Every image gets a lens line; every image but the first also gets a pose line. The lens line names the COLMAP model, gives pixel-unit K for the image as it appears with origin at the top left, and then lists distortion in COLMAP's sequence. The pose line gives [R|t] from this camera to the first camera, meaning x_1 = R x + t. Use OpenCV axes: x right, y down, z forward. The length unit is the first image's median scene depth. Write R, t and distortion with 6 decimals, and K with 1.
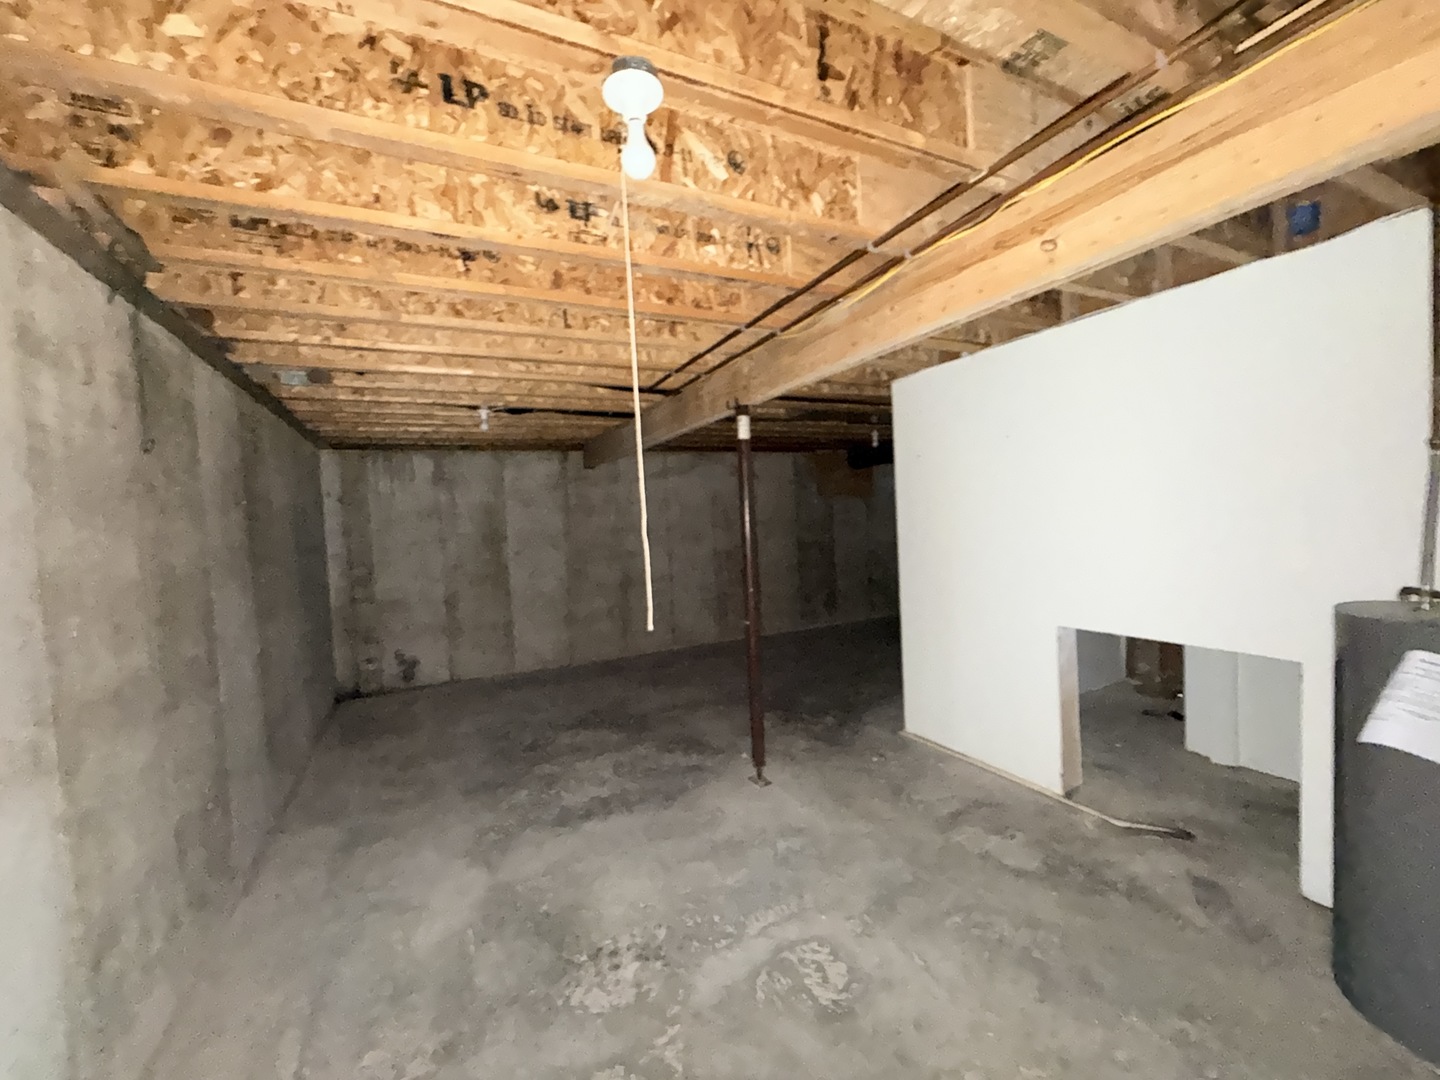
lens RADIAL K [[574.8, 0, 713.1], [0, 574.8, 540.0], [0, 0, 1]] dist [0.001430, 0.000512]
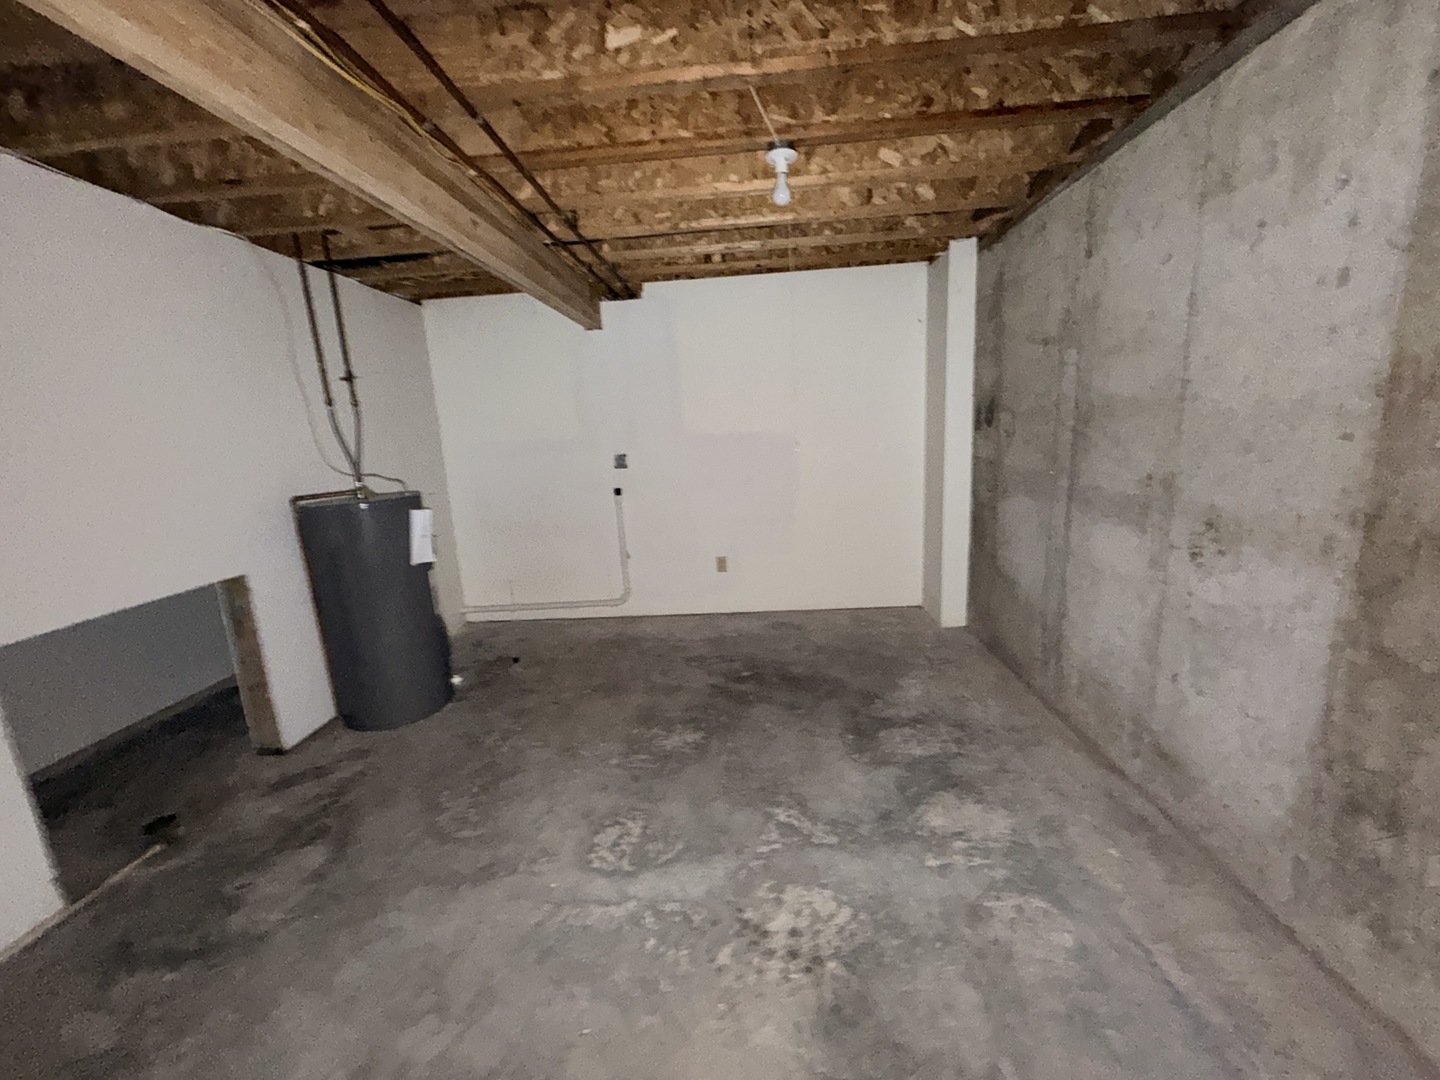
lens RADIAL K [[574.8, 0, 713.1], [0, 574.8, 540.0], [0, 0, 1]] dist [0.001430, 0.000512]
pose [[-0.862582, -0.001196, 0.505916, -0.477883], [0.118892, 0.971513, 0.205007, 0.010217], [-0.491749, 0.236985, -0.837867, 1.592106]]
